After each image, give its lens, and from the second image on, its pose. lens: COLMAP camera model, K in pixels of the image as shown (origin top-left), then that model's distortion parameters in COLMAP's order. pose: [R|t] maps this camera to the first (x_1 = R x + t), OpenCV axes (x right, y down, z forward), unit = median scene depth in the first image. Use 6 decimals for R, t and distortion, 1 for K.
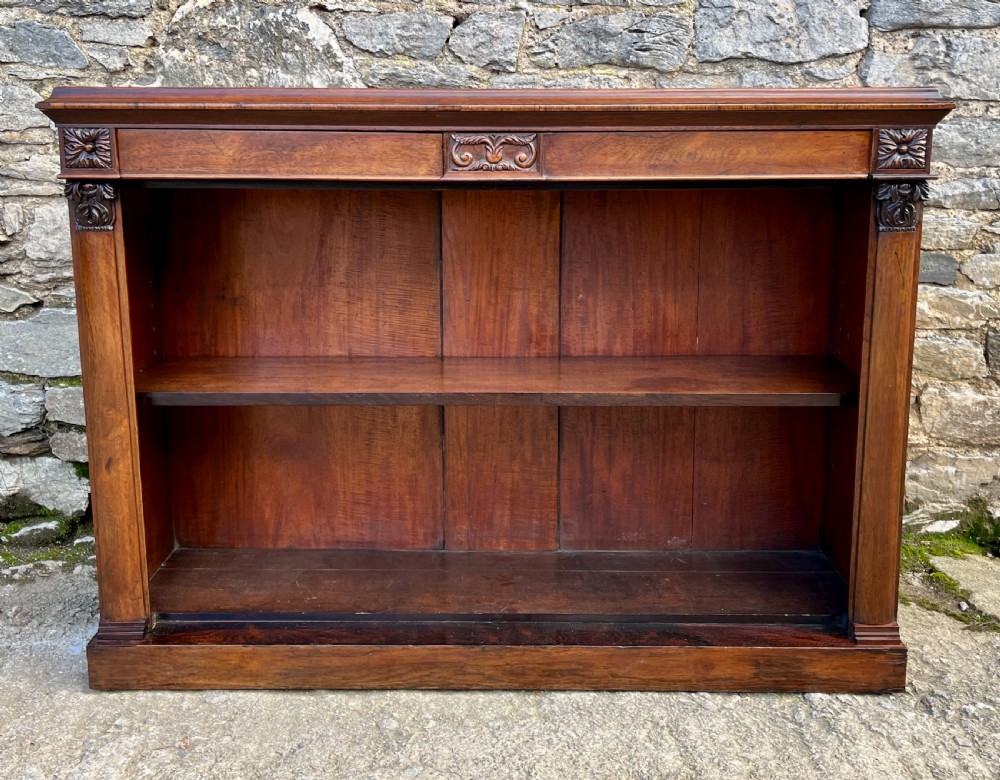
lens RADIAL K [[978.2, 0, 490.8], [0, 978.2, 304.3], [0, 0, 1]] dist [0.050149, -0.046051]
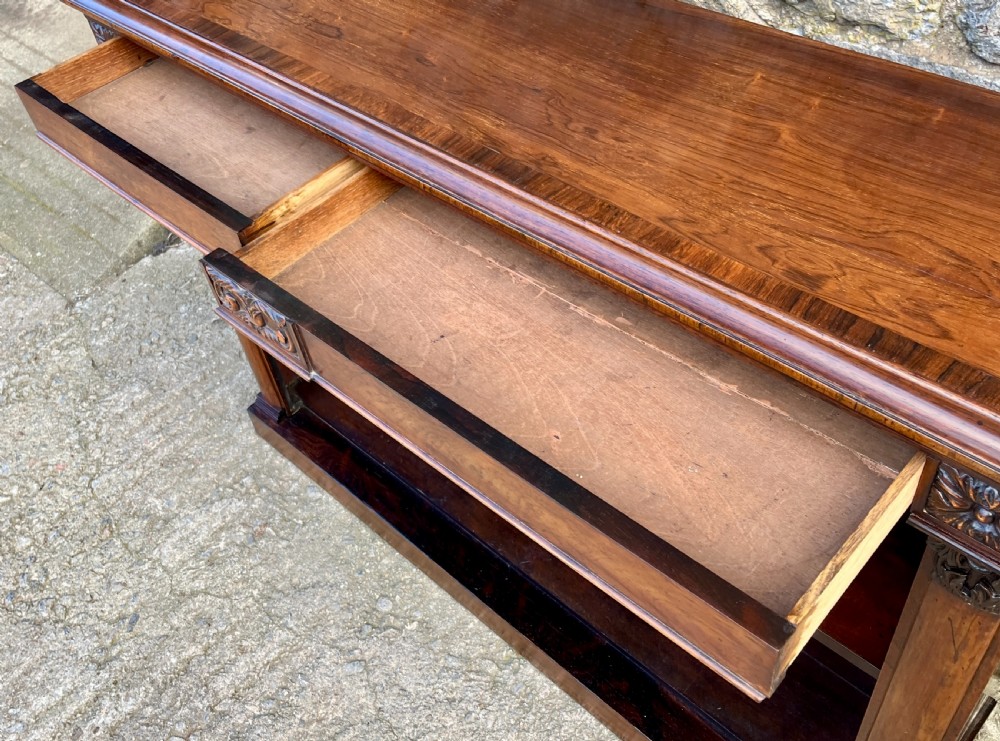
lens RADIAL K [[955.5, 0, 480.6], [0, 955.5, 344.9], [0, 0, 1]] dist [0.028553, -0.004645]
pose [[0.718814, 0.431340, -0.545209, 0.353373], [-0.004072, 0.786843, 0.617140, -0.384408], [0.695191, -0.441389, 0.567350, 0.468147]]
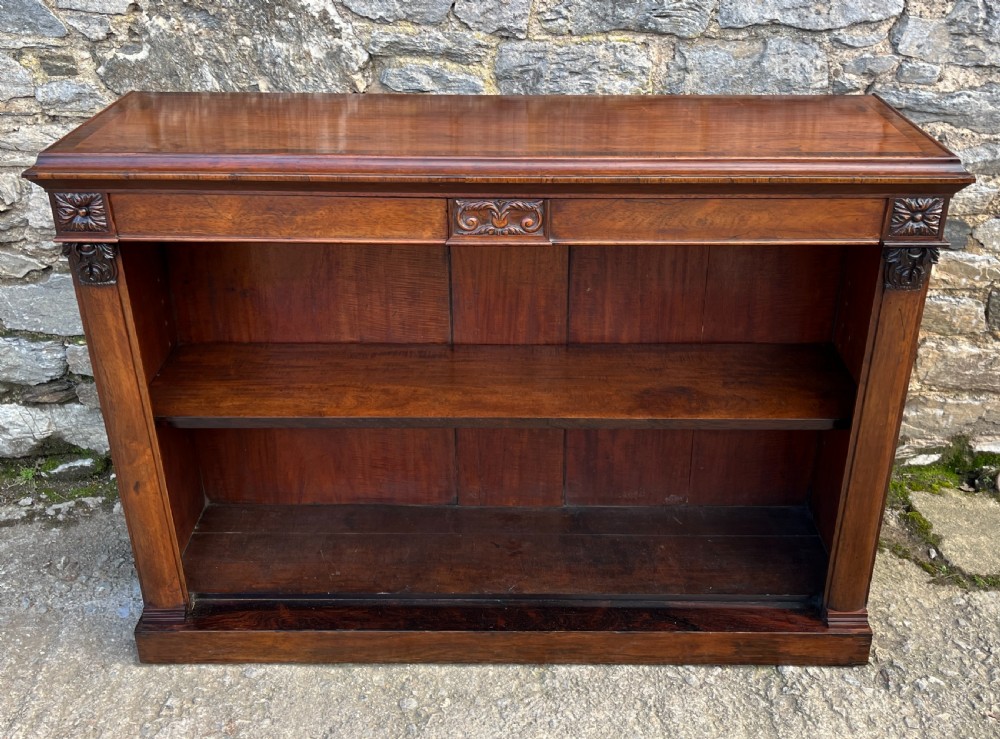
lens RADIAL K [[977.3, 0, 517.1], [0, 977.3, 294.8], [0, 0, 1]] dist [0.049369, -0.042568]
pose [[0.999973, -0.000459, 0.007294, 0.010170], [-0.001564, 0.961434, 0.275030, -0.269216], [-0.007139, -0.275034, 0.961408, 0.032264]]
